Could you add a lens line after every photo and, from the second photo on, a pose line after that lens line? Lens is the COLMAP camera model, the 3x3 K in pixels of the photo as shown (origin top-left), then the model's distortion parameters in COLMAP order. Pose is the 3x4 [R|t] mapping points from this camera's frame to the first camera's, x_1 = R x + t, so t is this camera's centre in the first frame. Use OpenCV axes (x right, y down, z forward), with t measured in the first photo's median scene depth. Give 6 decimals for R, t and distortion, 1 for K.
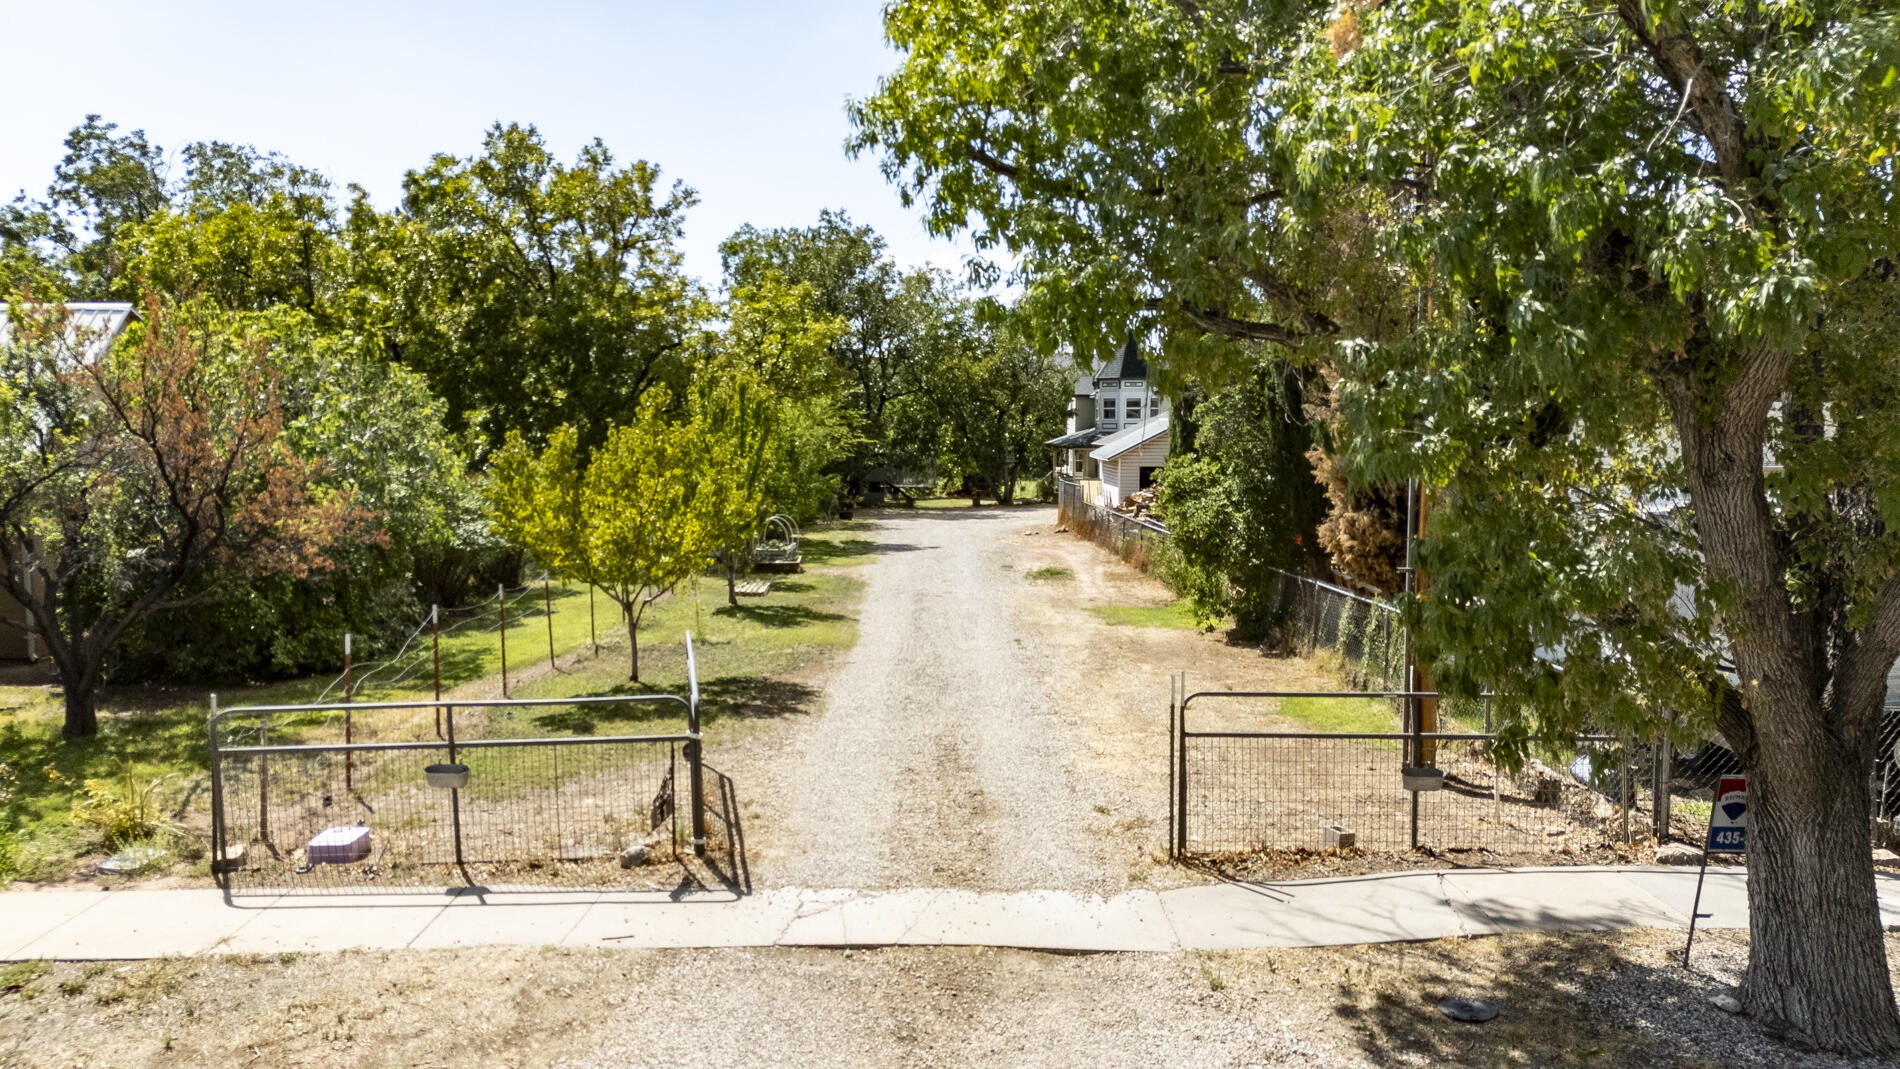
lens RADIAL K [[1384.4, 0, 944.6], [0, 1384.4, 528.7], [0, 0, 1]] dist [0.092944, -0.097588]
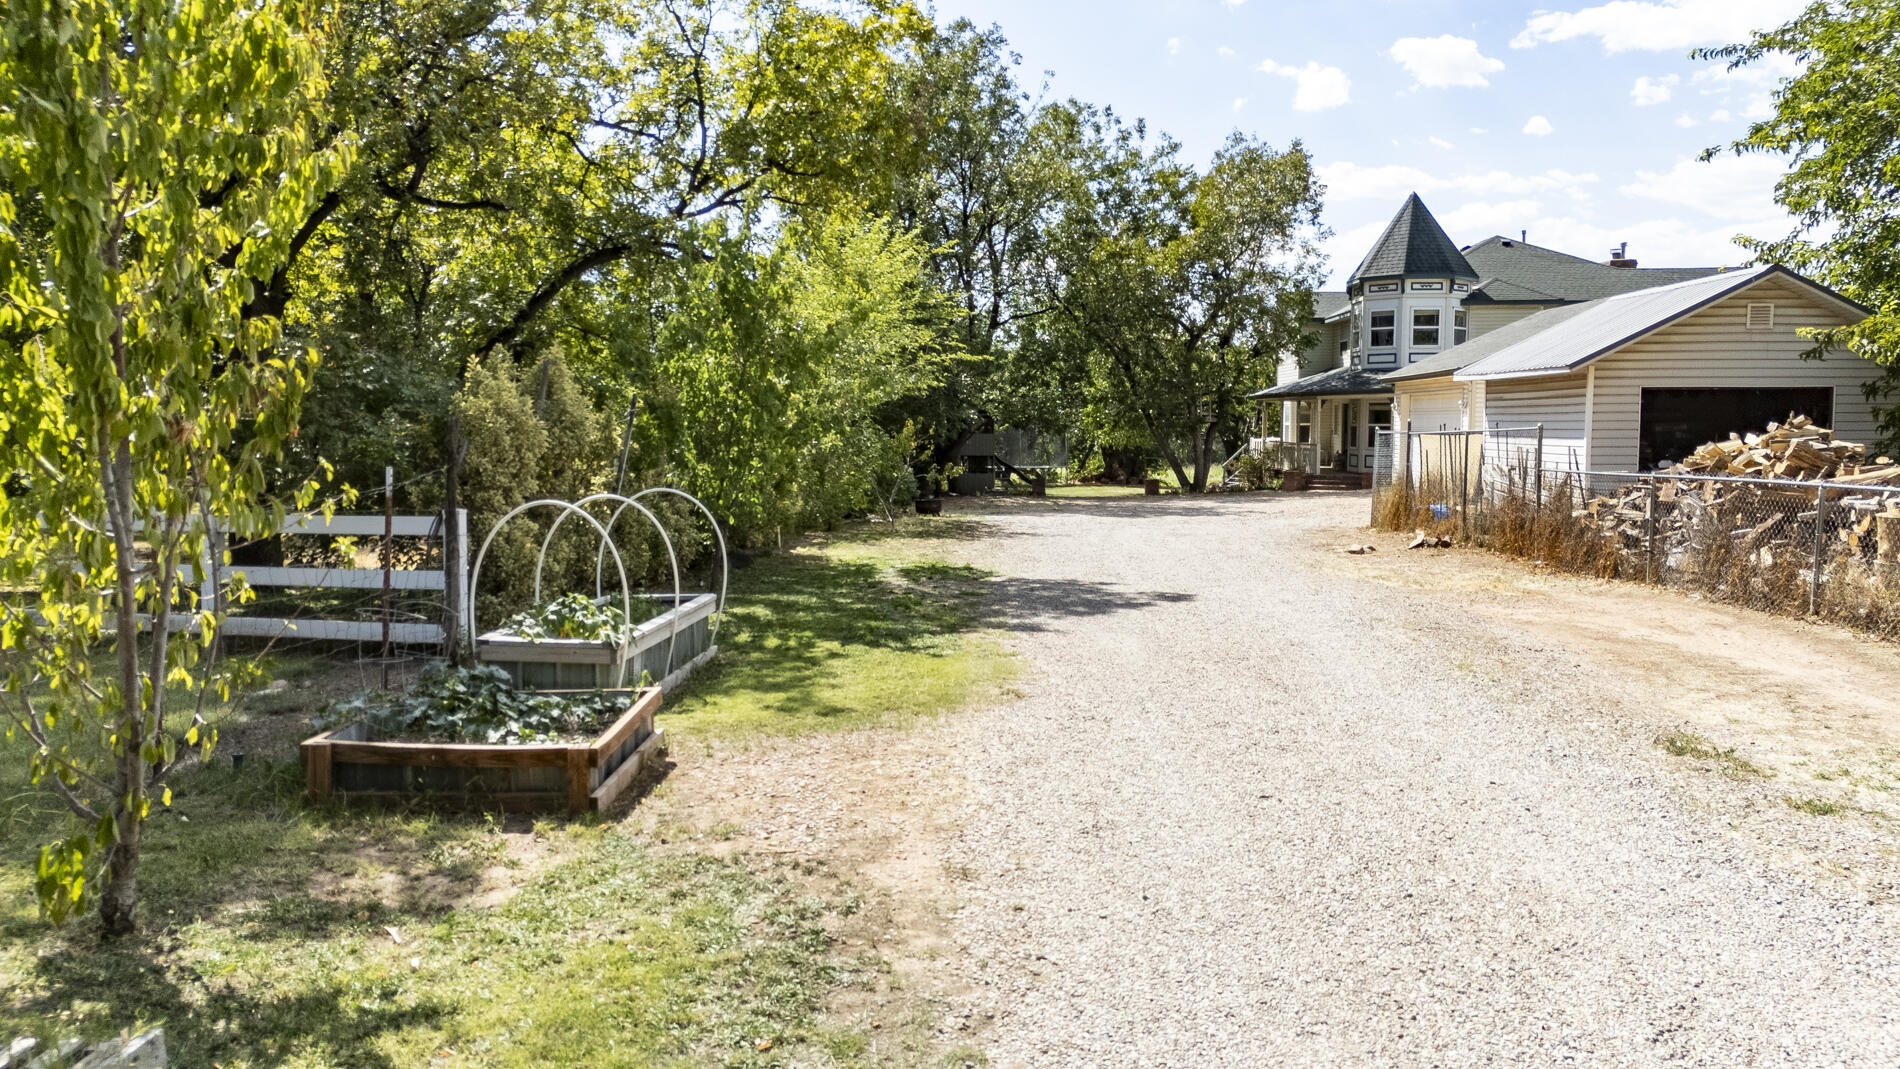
lens RADIAL K [[1384.4, 0, 944.6], [0, 1384.4, 528.7], [0, 0, 1]] dist [0.092944, -0.097588]
pose [[0.997455, 0.006233, -0.071031, -0.030392], [-0.006112, 0.999979, 0.001910, -0.002517], [0.071041, -0.001471, 0.997472, 0.513155]]
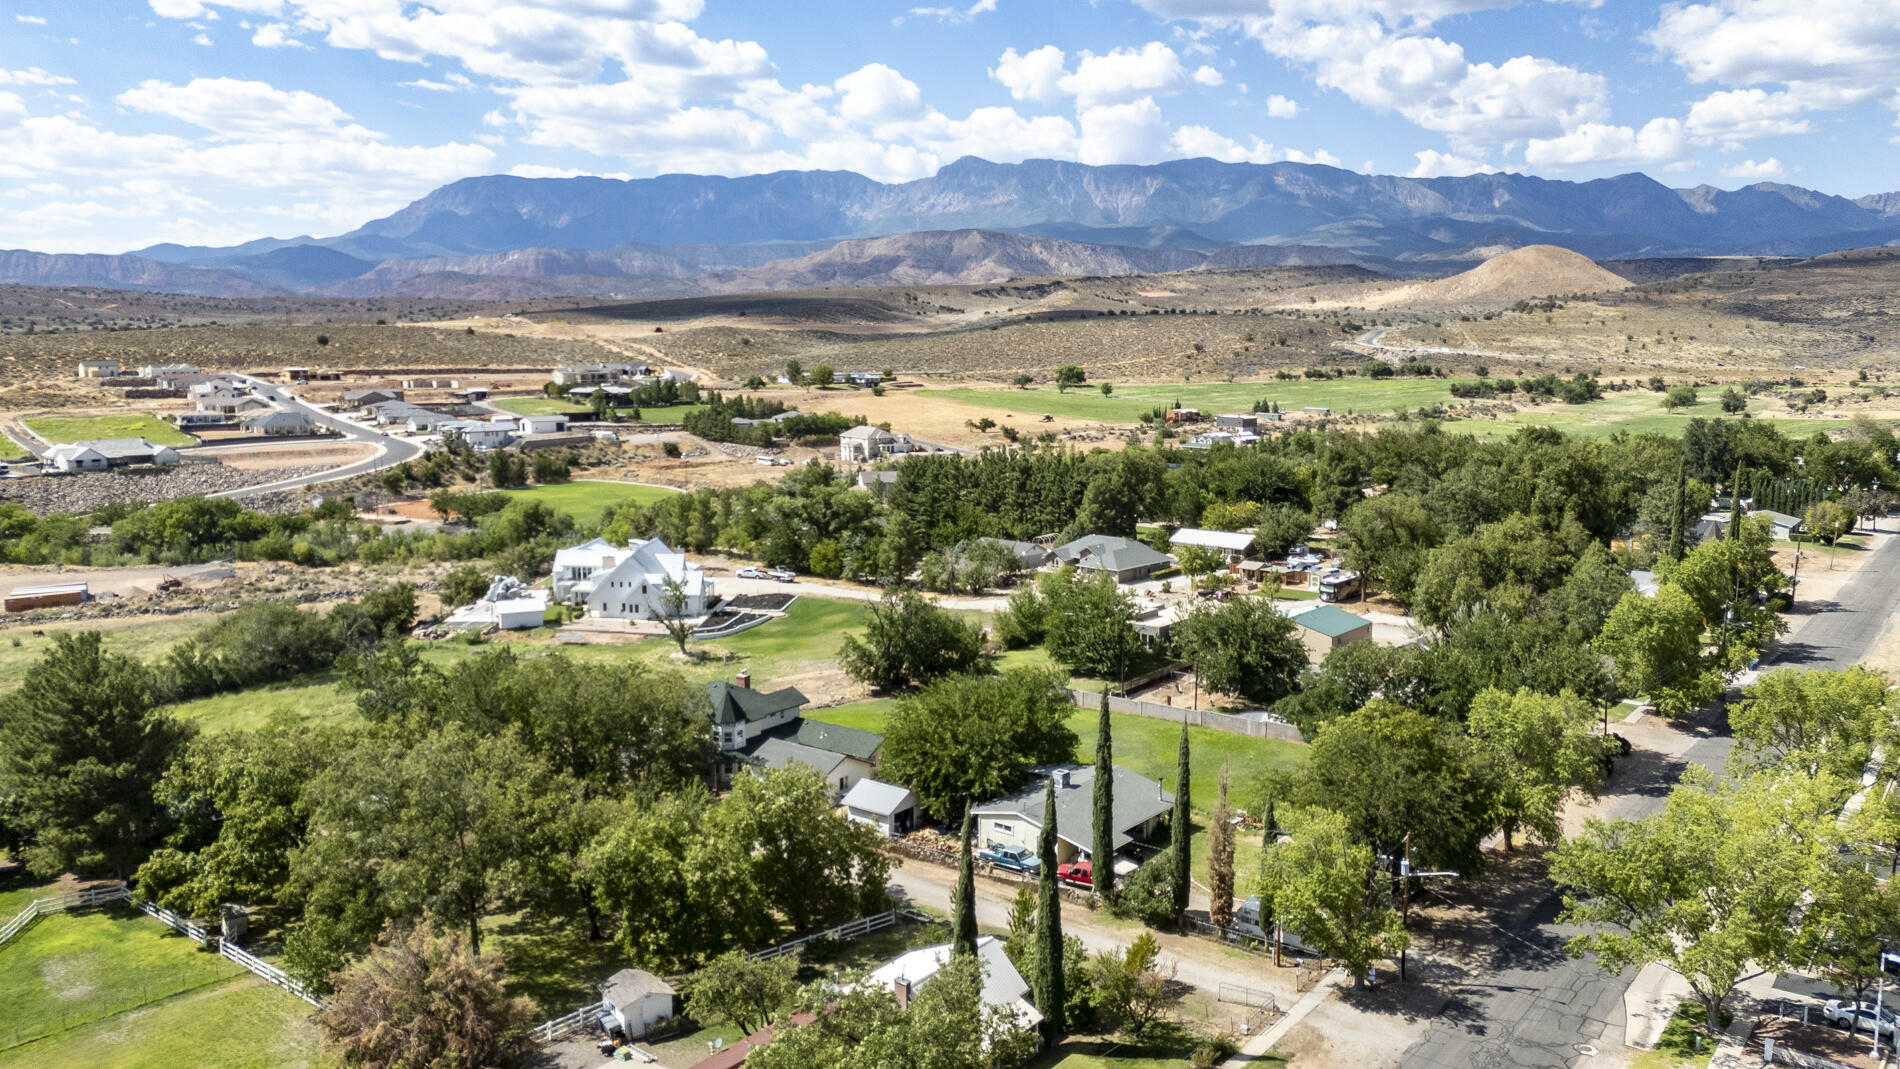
lens RADIAL K [[1384.4, 0, 944.6], [0, 1384.4, 528.7], [0, 0, 1]] dist [0.092944, -0.097588]
pose [[0.626629, -0.109184, 0.771631, -1.435478], [0.061959, 0.993983, 0.090331, -0.666979], [-0.776850, -0.008794, 0.629624, -0.515234]]
